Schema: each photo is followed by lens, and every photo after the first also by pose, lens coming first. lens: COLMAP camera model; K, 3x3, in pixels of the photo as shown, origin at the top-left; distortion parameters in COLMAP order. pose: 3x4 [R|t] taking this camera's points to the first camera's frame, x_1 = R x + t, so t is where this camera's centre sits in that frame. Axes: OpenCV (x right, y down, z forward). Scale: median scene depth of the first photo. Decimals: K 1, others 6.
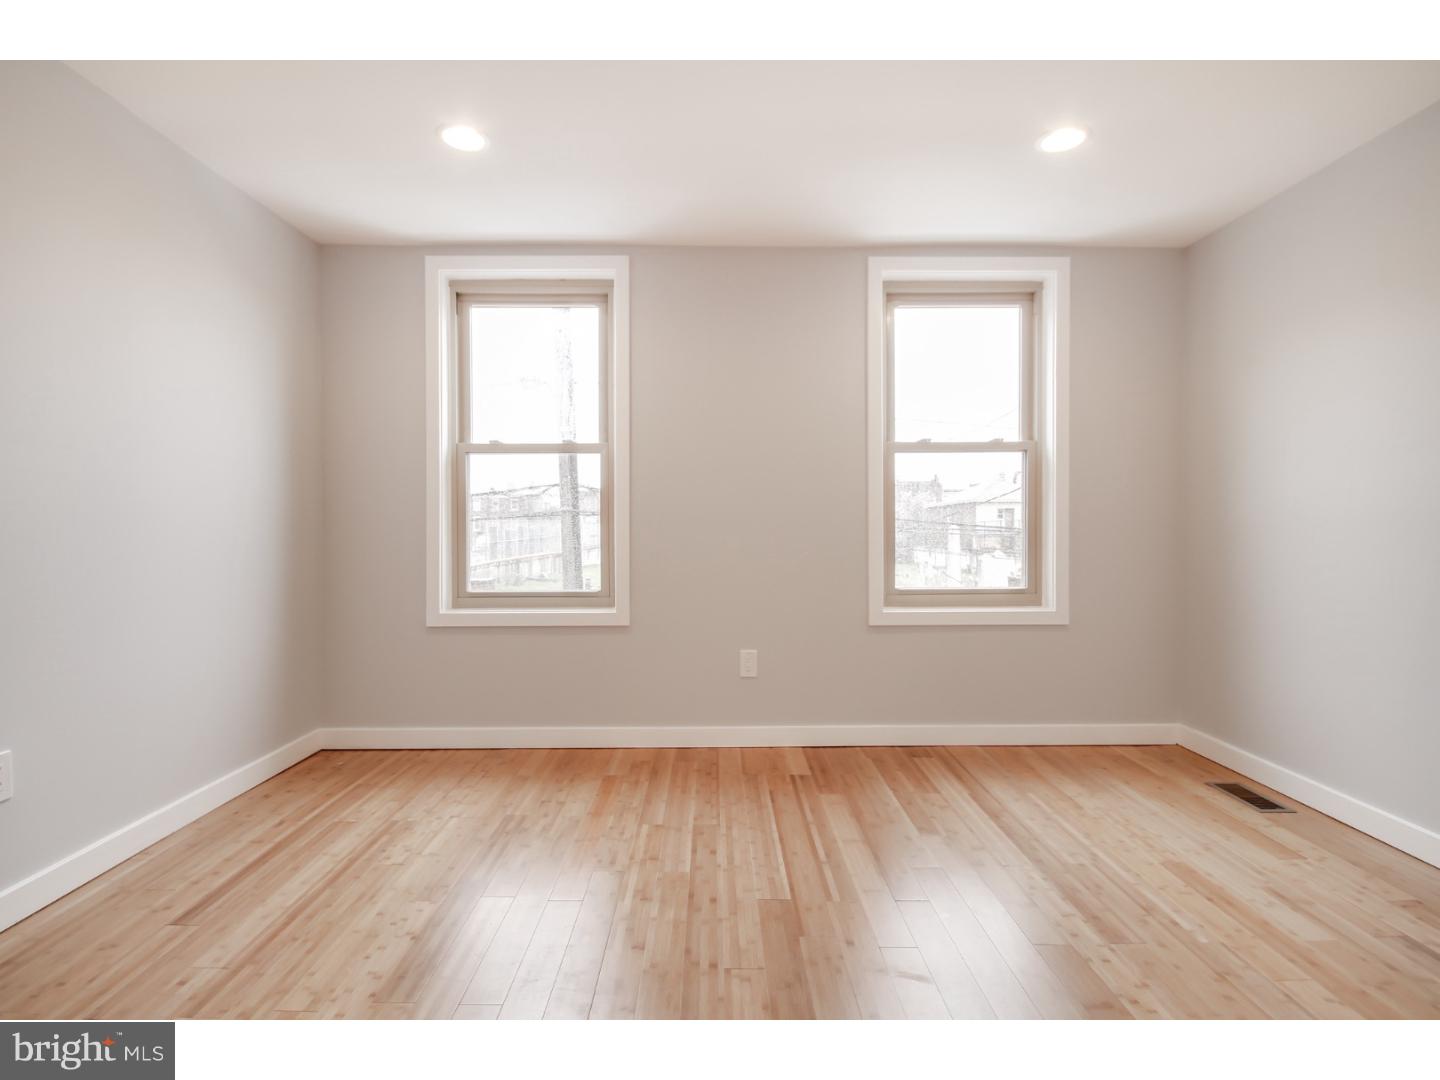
lens RADIAL K [[675.3, 0, 716.3], [0, 675.3, 535.8], [0, 0, 1]] dist [0.004800, -0.003680]
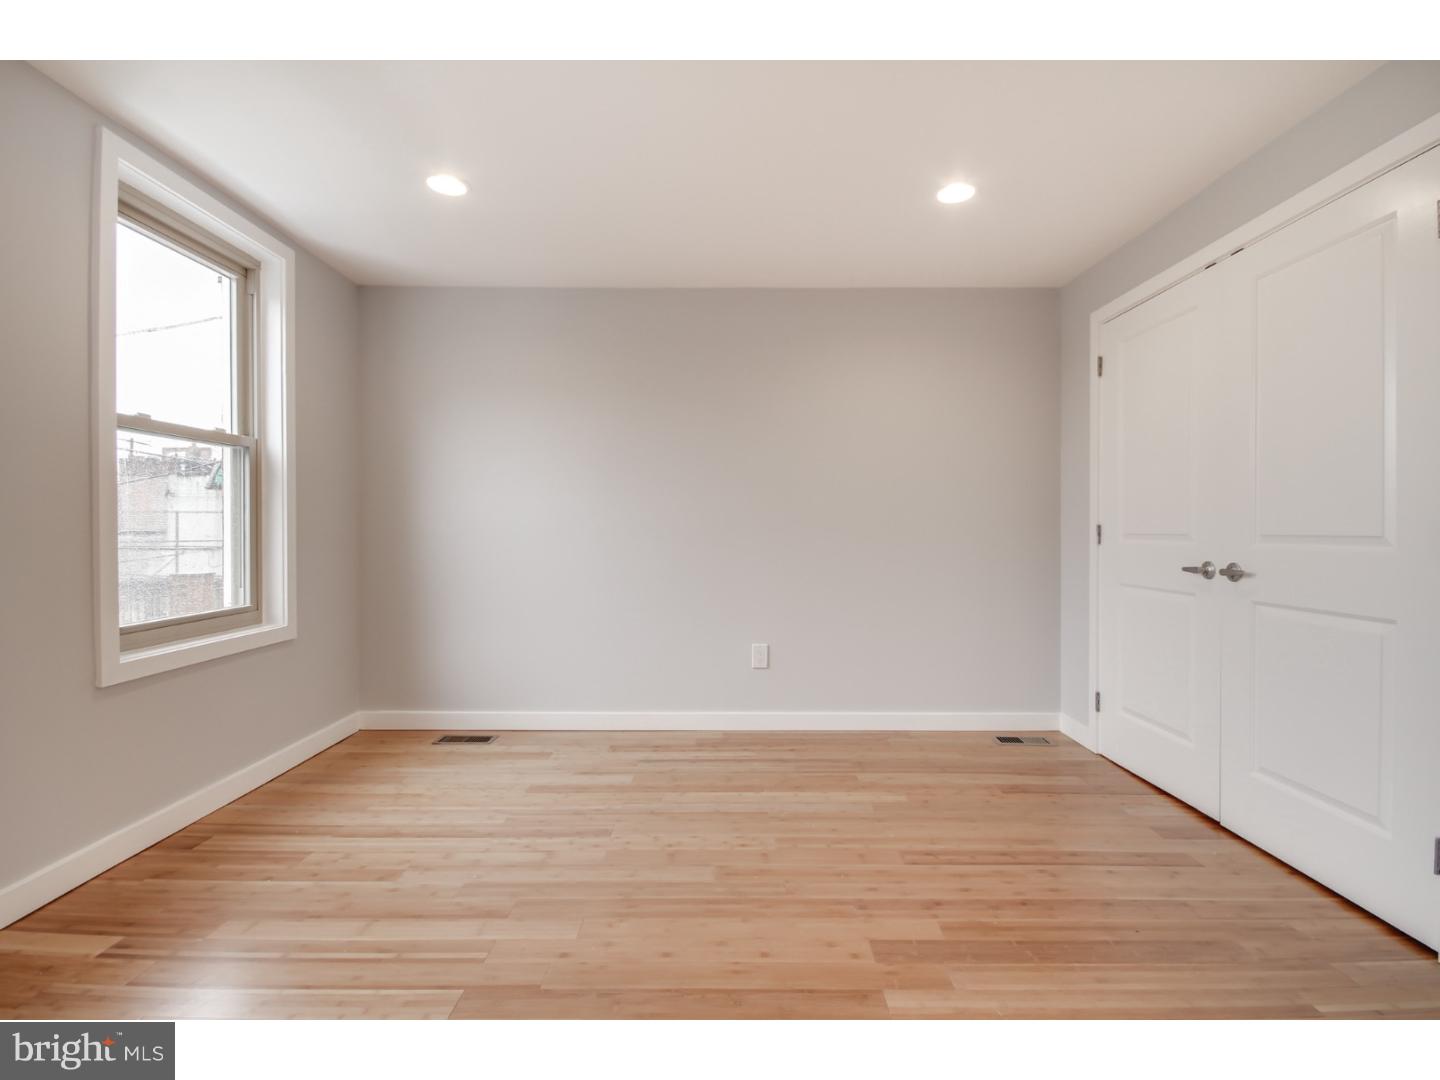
lens RADIAL K [[675.3, 0, 715.1], [0, 675.3, 531.0], [0, 0, 1]] dist [0.004800, -0.003680]
pose [[0.014439, -0.001968, 0.999894, -0.422710], [0.011860, 0.999928, 0.001797, -0.013590], [-0.999825, 0.011833, 0.014462, 0.398447]]
